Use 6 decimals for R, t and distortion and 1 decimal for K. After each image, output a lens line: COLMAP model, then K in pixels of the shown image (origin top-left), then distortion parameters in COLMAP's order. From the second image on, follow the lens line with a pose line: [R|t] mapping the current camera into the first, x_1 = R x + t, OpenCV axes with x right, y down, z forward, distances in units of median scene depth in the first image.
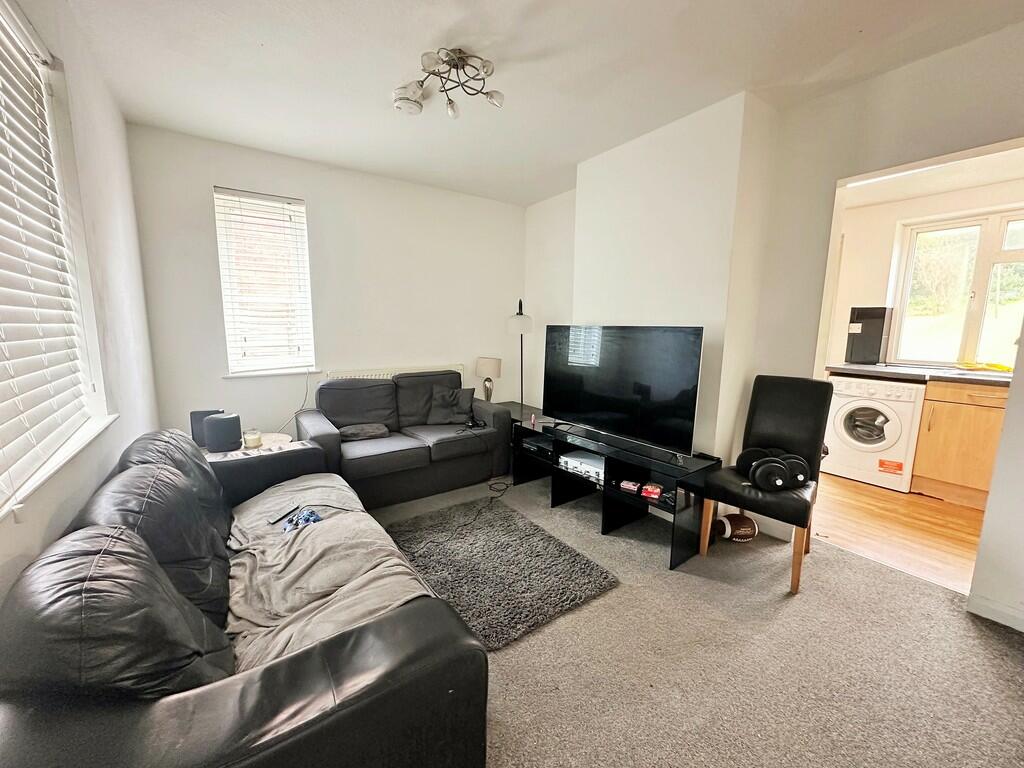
lens RADIAL K [[415.7, 0, 512.0], [0, 415.7, 384.0], [0, 0, 1]] dist [0.000245, -0.000178]
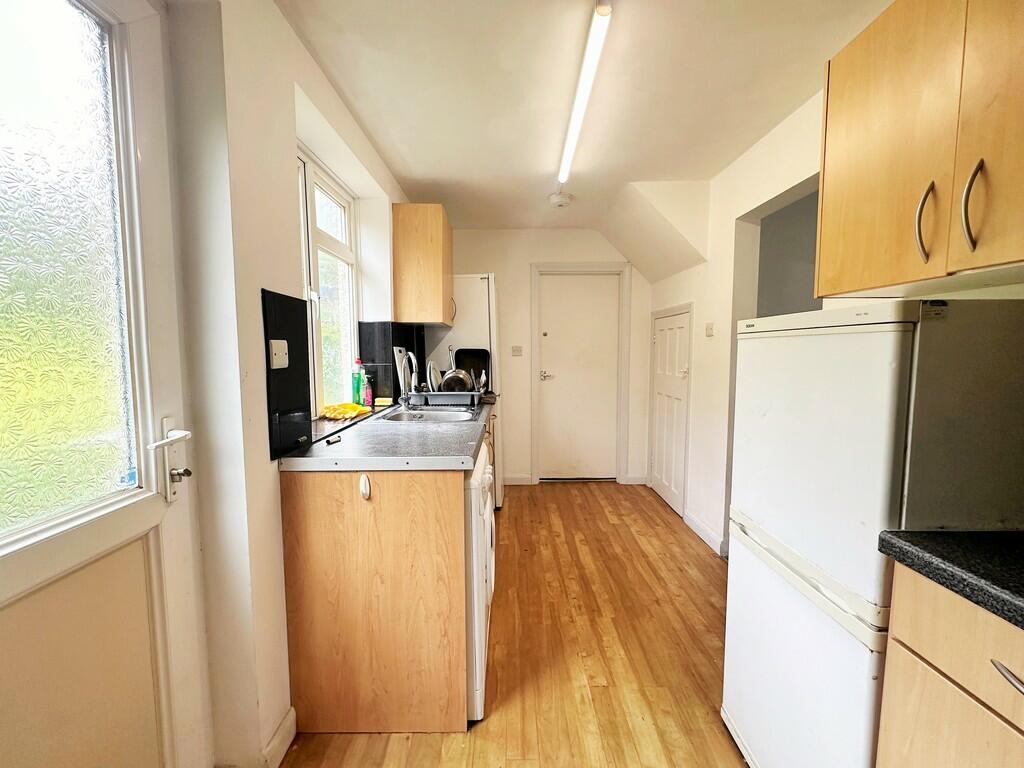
lens RADIAL K [[415.7, 0, 512.0], [0, 415.7, 384.0], [0, 0, 1]] dist [0.000245, -0.000178]
pose [[-0.833954, -0.059500, 0.548616, 0.599778], [0.066256, 0.976182, 0.206587, -0.201124], [-0.547841, 0.208633, -0.810149, 1.424889]]
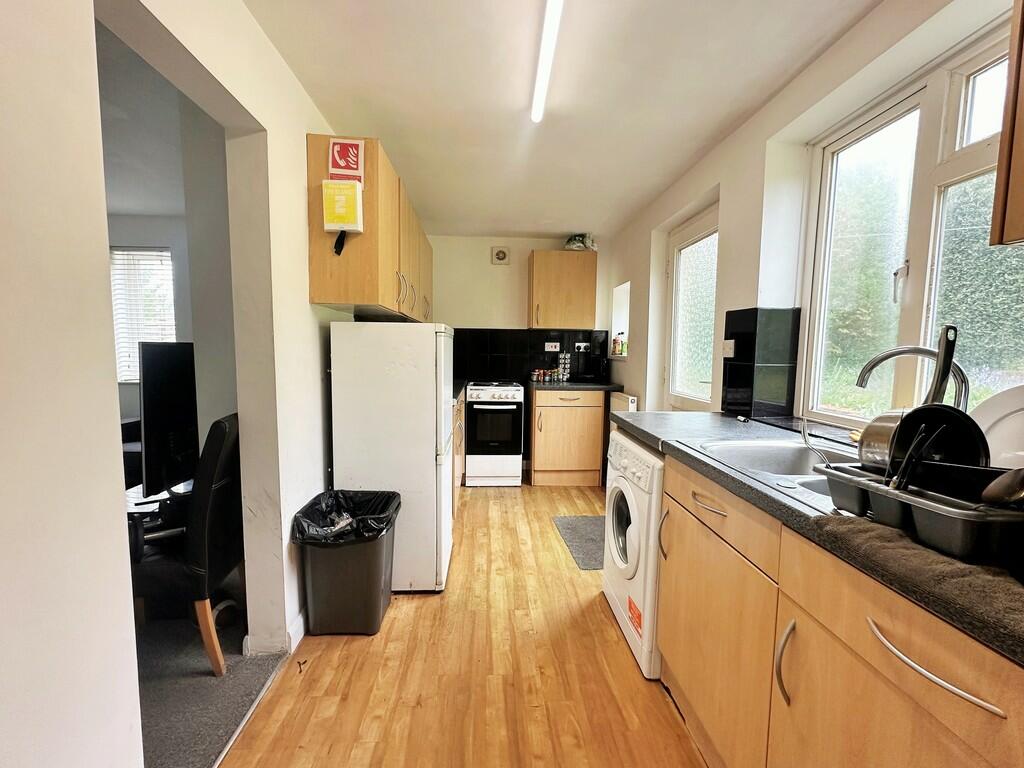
lens RADIAL K [[415.7, 0, 512.0], [0, 415.7, 384.0], [0, 0, 1]] dist [0.000245, -0.000178]
pose [[0.861048, 0.041187, -0.506852, 1.054057], [-0.073582, 0.996316, -0.044041, -0.050480], [0.503171, 0.075216, 0.860907, 0.470993]]
